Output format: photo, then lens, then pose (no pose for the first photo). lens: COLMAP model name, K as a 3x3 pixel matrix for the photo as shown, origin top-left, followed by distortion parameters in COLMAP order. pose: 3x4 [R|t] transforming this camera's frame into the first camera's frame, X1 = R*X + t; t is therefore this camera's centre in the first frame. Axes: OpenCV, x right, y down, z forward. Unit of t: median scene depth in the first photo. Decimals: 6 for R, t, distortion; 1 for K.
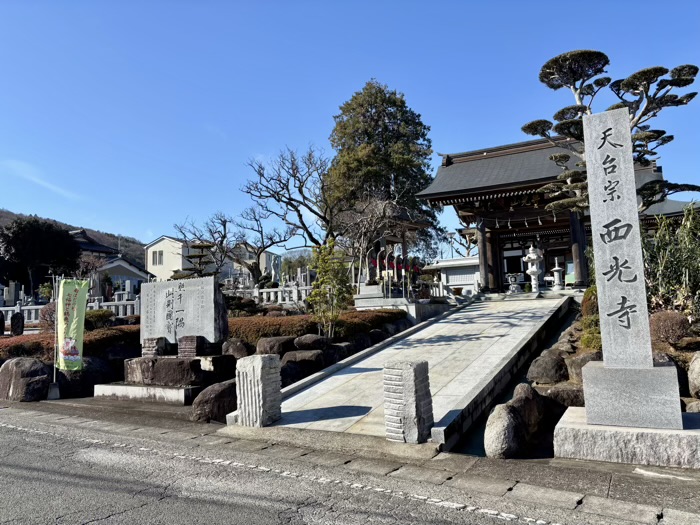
lens RADIAL K [[526.1, 0, 350.0], [0, 526.1, 262.5], [0, 0, 1]] dist [0.100383, -0.078527]
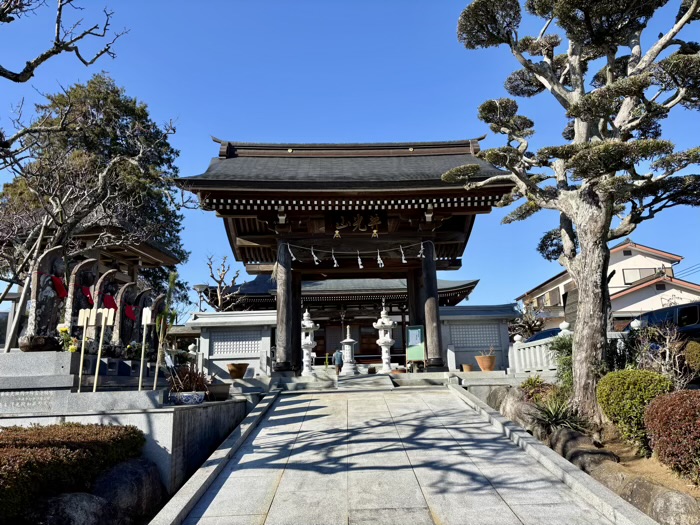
lens RADIAL K [[526.1, 0, 350.0], [0, 526.1, 262.5], [0, 0, 1]] dist [0.100383, -0.078527]
pose [[0.869777, 0.123734, 0.477680, 0.029976], [-0.055356, 0.986407, -0.154715, 0.021310], [-0.490331, 0.108125, 0.864803, 0.421864]]
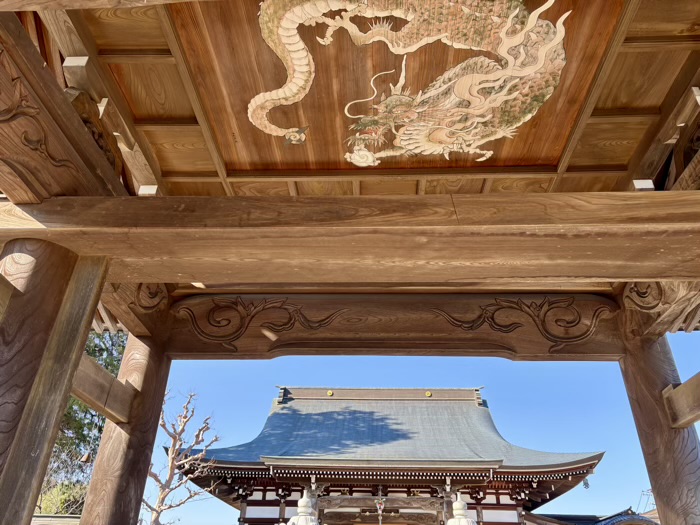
lens RADIAL K [[524.4, 0, 350.0], [0, 524.4, 262.5], [0, 0, 1]] dist [0.026034, 0.000564]
pose [[0.901693, 0.273888, 0.334568, 0.276313], [-0.098849, 0.883875, -0.457159, -0.010414], [-0.420926, 0.379145, 0.824057, 0.851559]]
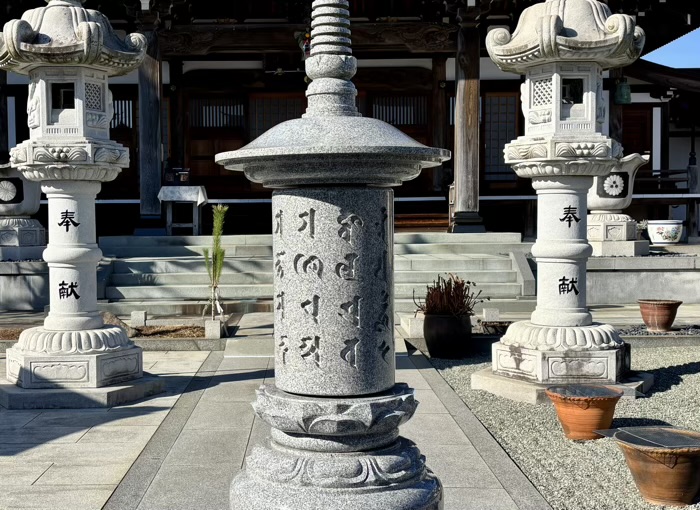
lens RADIAL K [[965.4, 0, 294.1], [0, 965.4, 275.4], [0, 0, 1]] dist [0.004819, -0.000098]
pose [[0.886711, 0.005959, 0.462286, 0.407953], [-0.074068, 0.988832, 0.129324, 0.015760], [-0.456353, -0.148914, 0.877250, 1.097054]]
